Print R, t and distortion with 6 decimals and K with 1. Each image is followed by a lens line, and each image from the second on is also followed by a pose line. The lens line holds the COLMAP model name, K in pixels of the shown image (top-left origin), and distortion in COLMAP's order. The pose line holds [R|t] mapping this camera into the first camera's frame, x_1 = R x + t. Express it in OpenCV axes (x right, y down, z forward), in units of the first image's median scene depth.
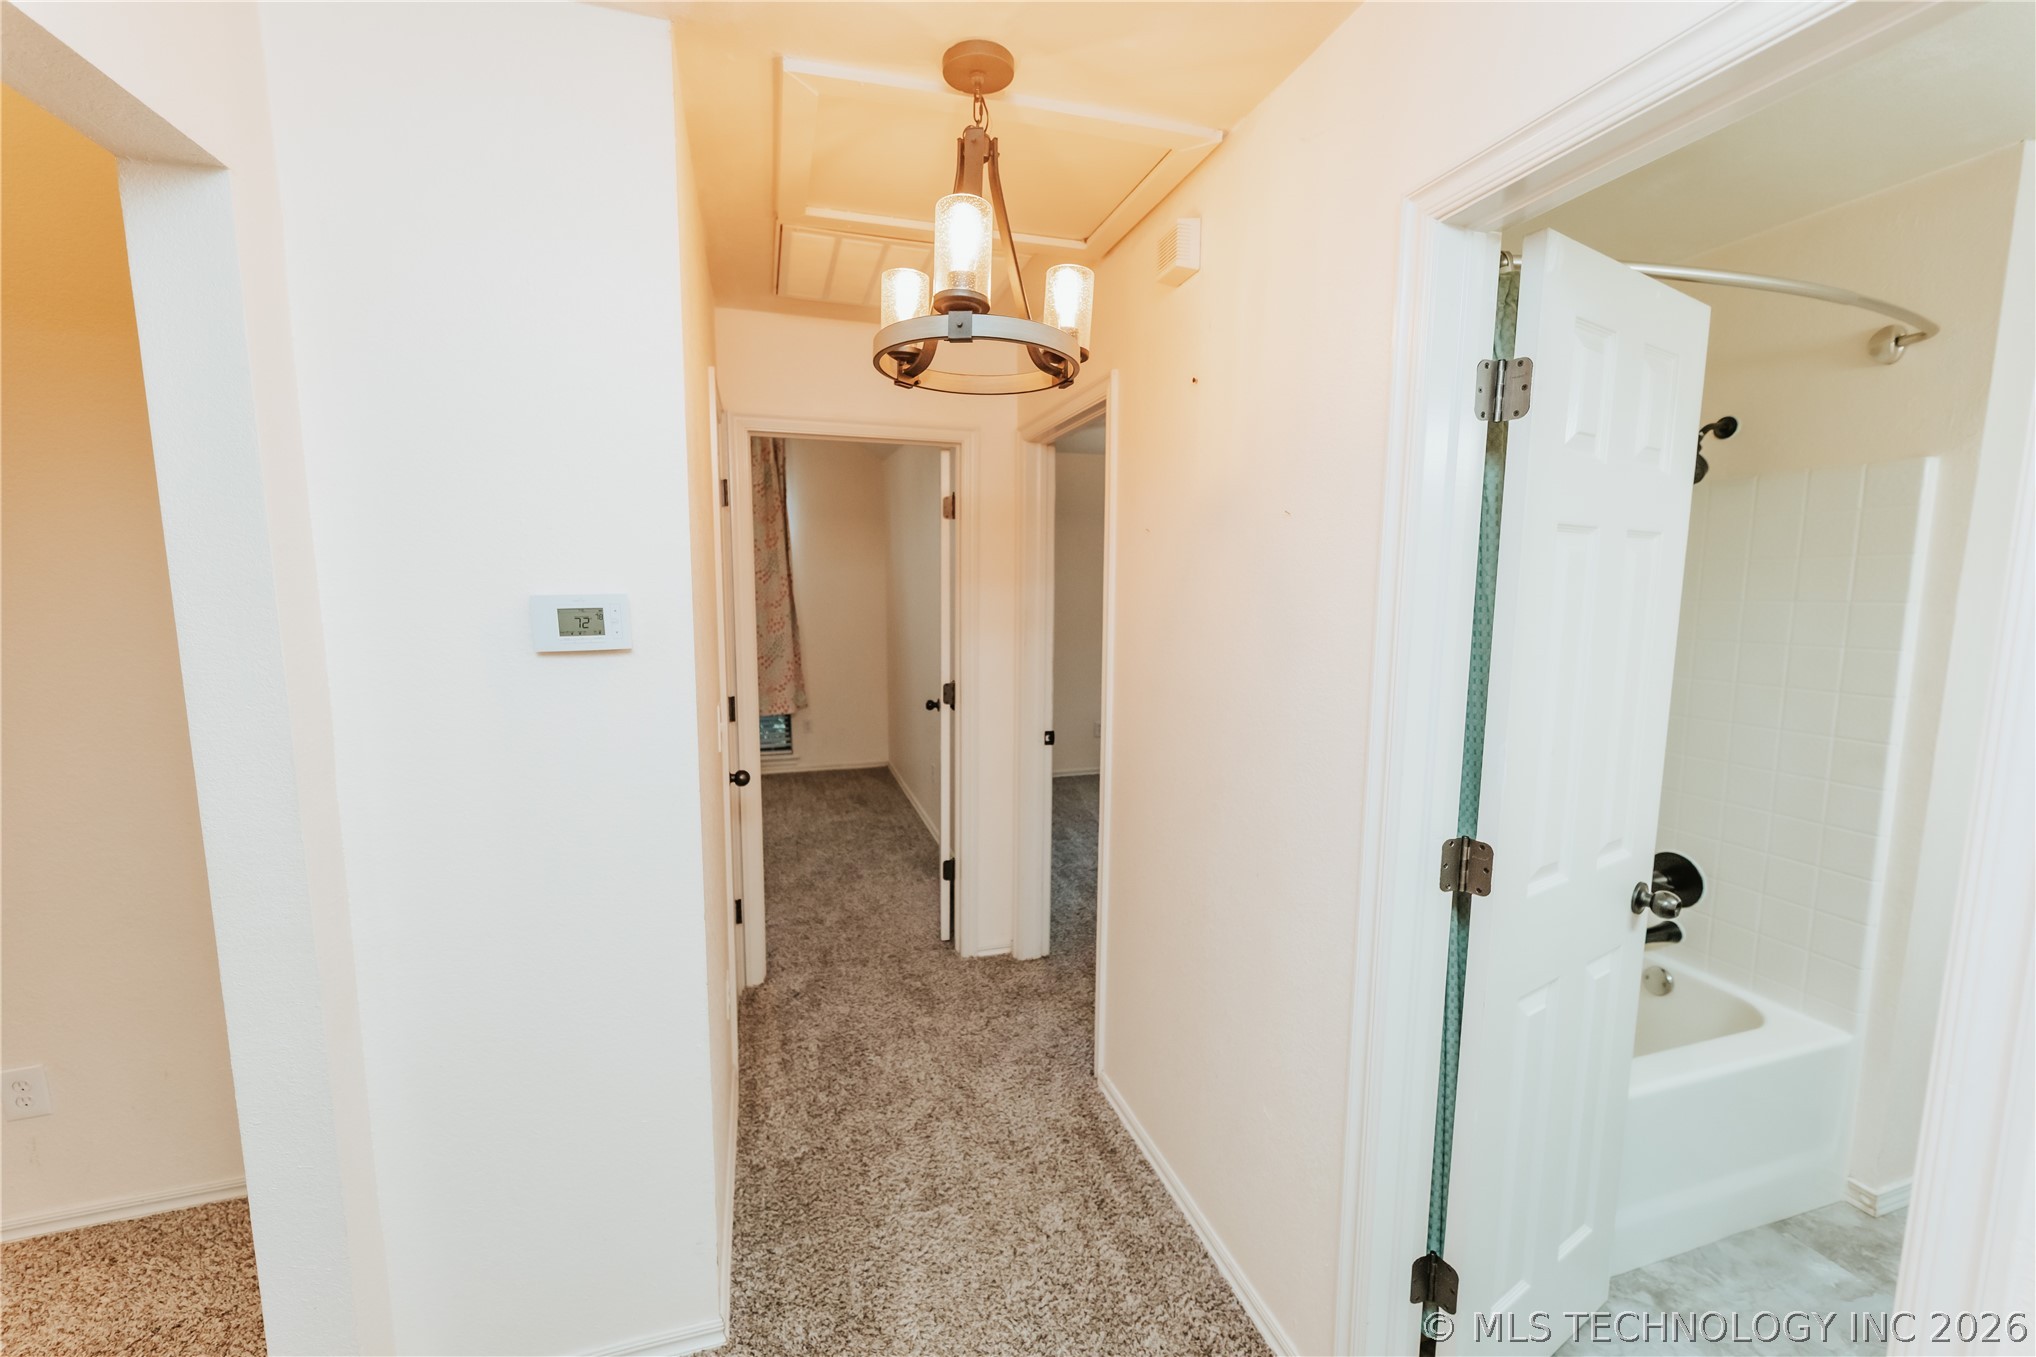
lens RADIAL K [[824.9, 0, 1018.0], [0, 824.9, 678.5], [0, 0, 1]] dist [0.000553, 0.000315]
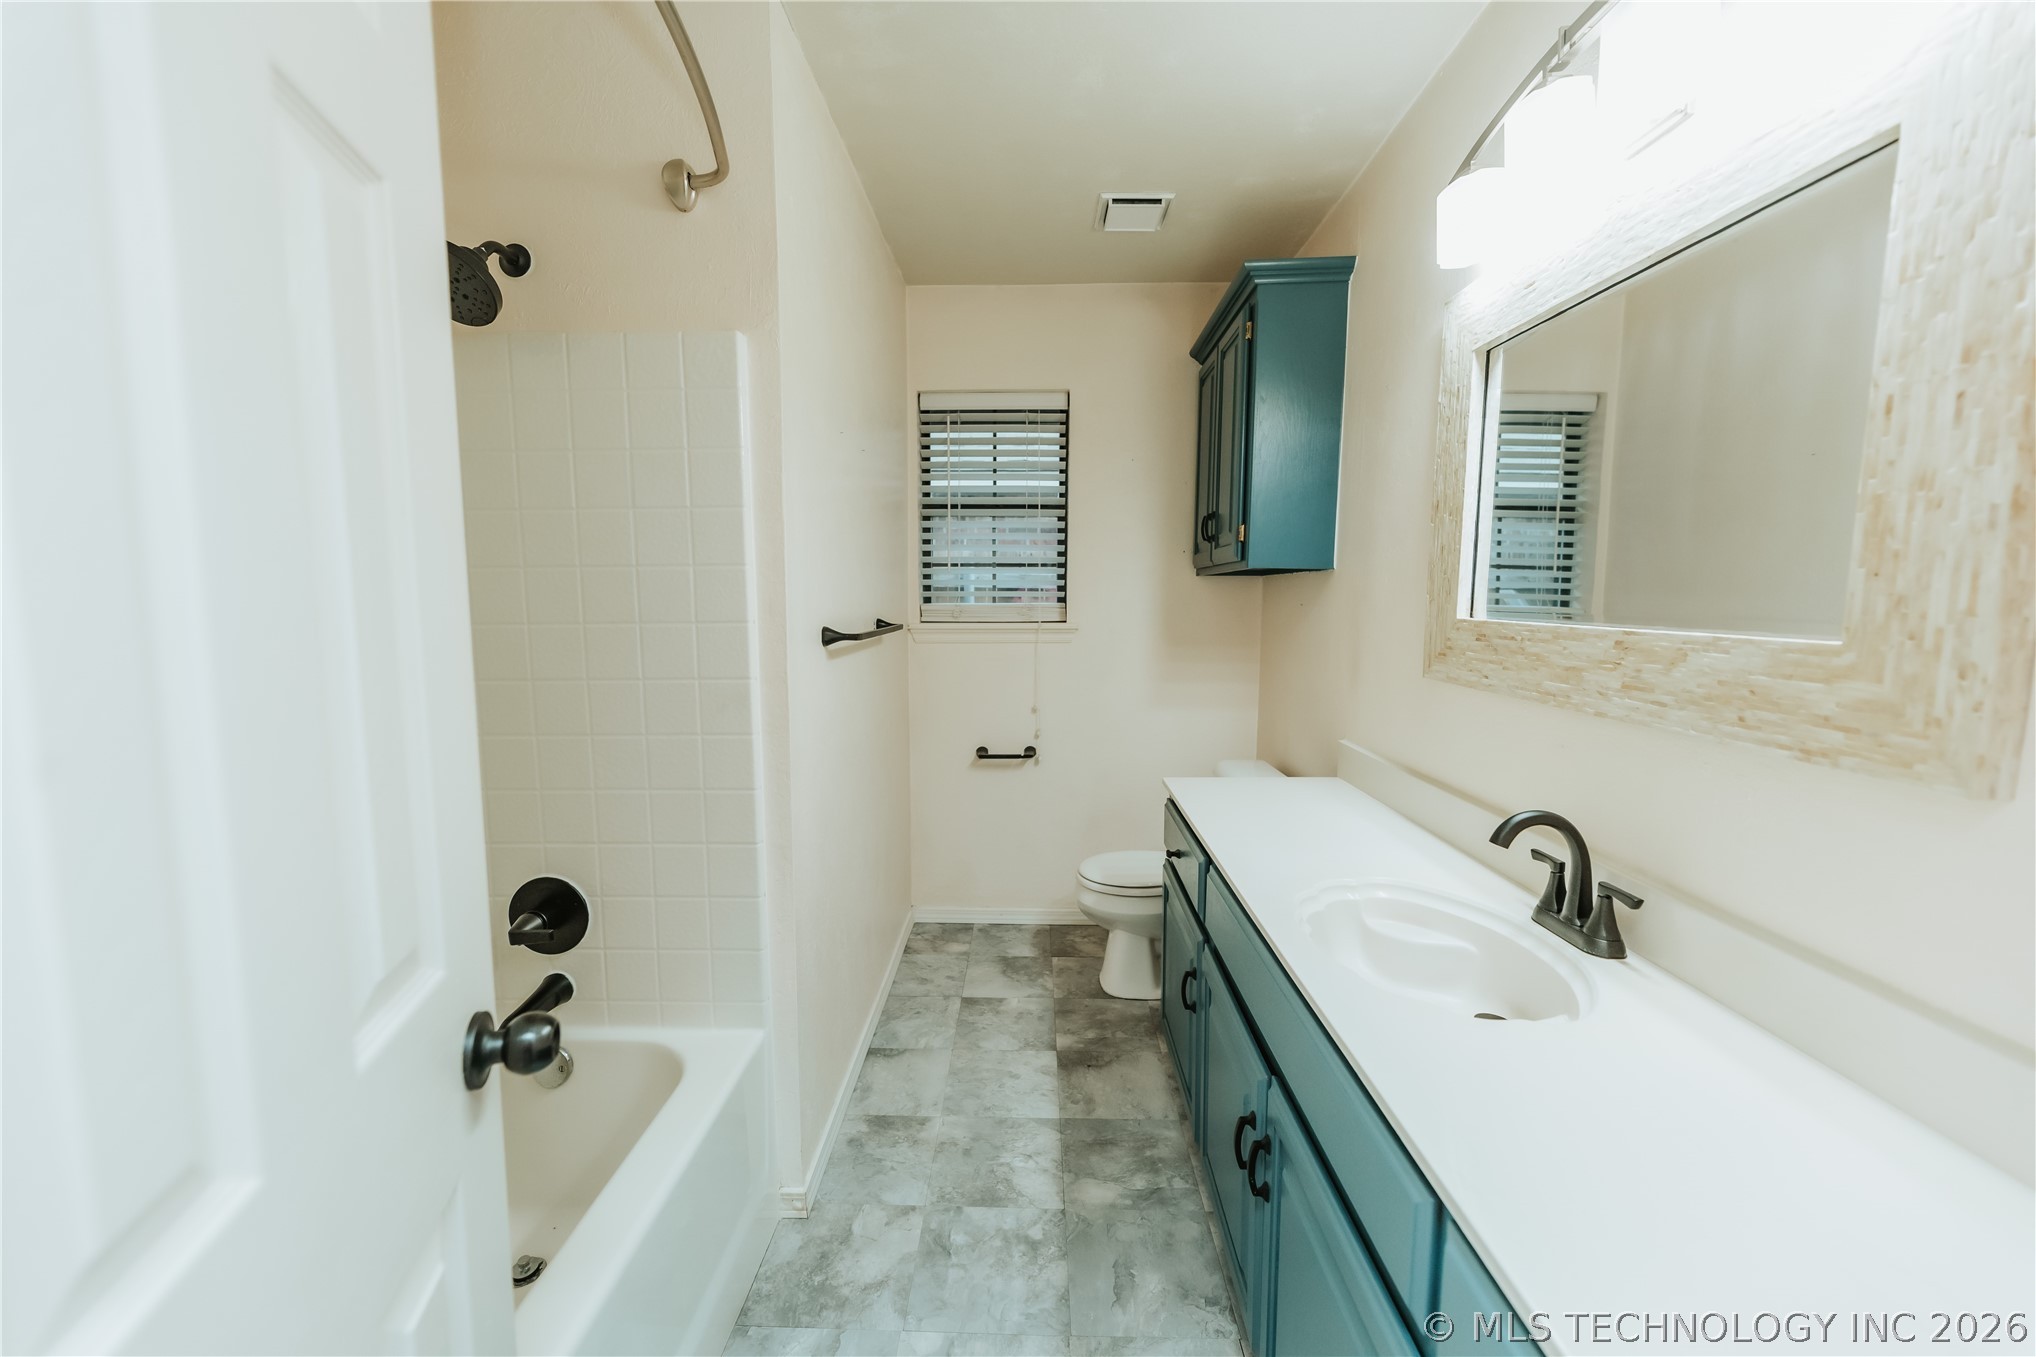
lens RADIAL K [[807.6, 0, 1018.0], [0, 807.6, 678.5], [0, 0, 1]] dist [-0.011460, -0.000012]
pose [[0.339374, -0.093462, 0.935997, 0.392614], [0.121831, 0.991038, 0.054784, 0.067857], [-0.932729, 0.095441, 0.347719, 0.472002]]
